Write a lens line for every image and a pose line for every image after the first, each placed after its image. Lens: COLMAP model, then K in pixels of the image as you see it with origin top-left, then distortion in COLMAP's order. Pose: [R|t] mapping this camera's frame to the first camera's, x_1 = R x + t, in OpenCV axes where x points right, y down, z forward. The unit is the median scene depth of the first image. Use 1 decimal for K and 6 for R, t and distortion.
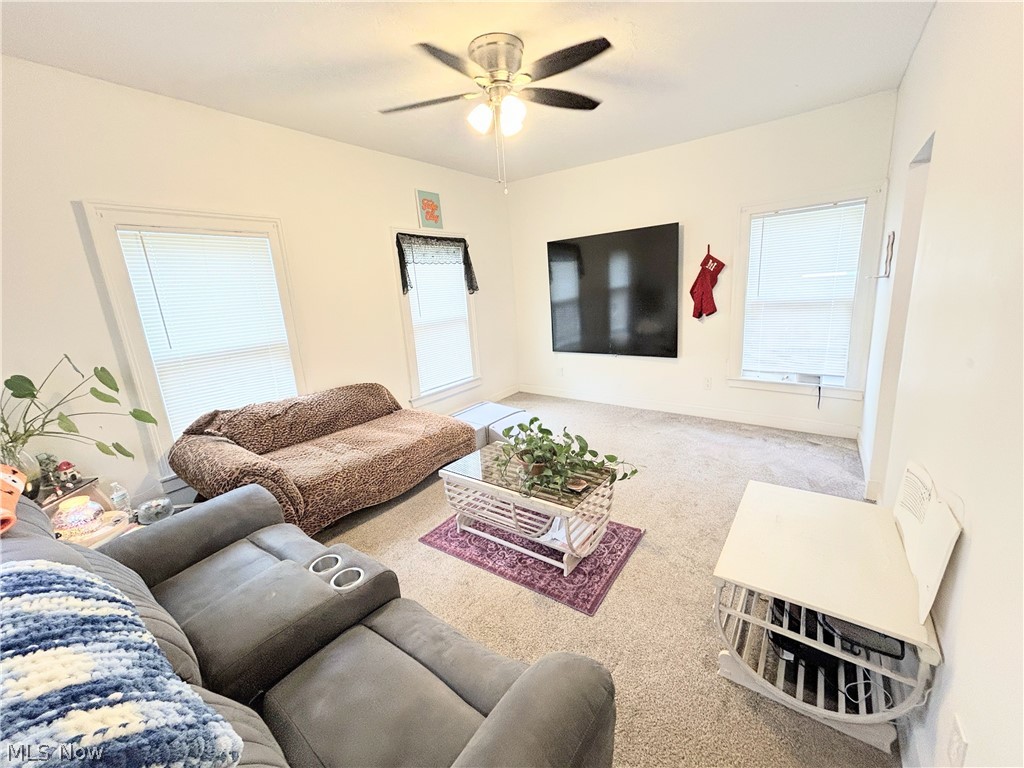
lens RADIAL K [[412.2, 0, 512.0], [0, 412.2, 384.0], [0, 0, 1]] dist [-0.000778, 0.000060]
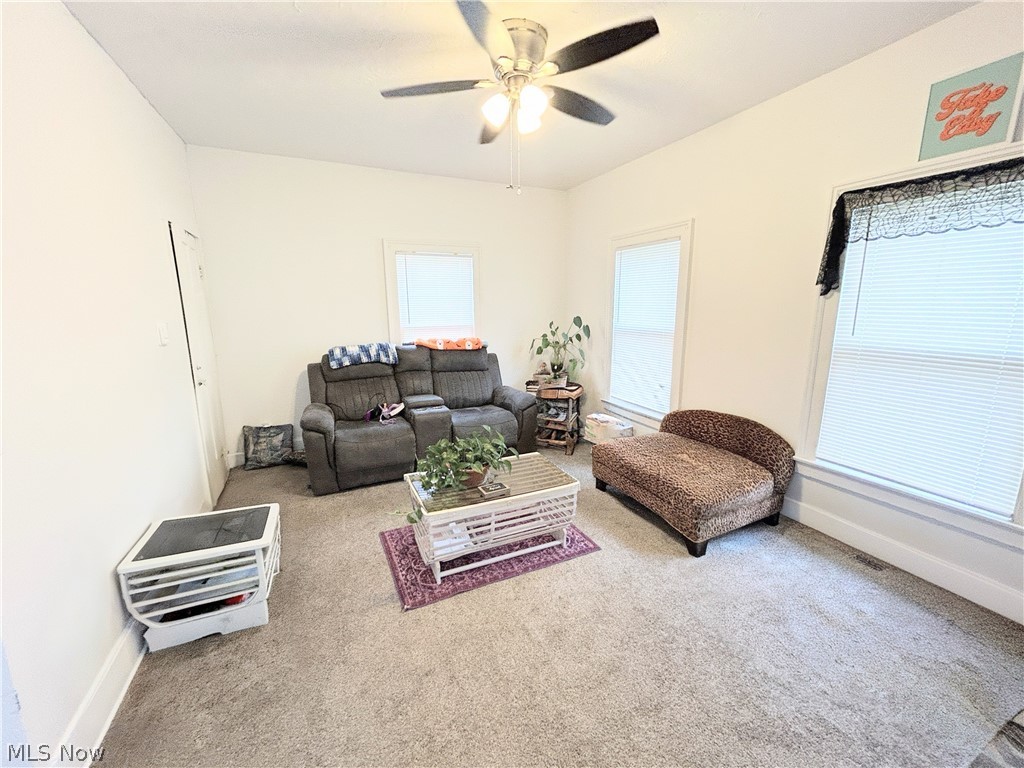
lens RADIAL K [[412.2, 0, 512.0], [0, 412.2, 384.0], [0, 0, 1]] dist [-0.000778, 0.000060]
pose [[-0.479304, 0.246266, -0.842390, 0.512676], [-0.156172, 0.920576, 0.357982, -0.243827], [0.863643, 0.303140, -0.402775, 0.885527]]
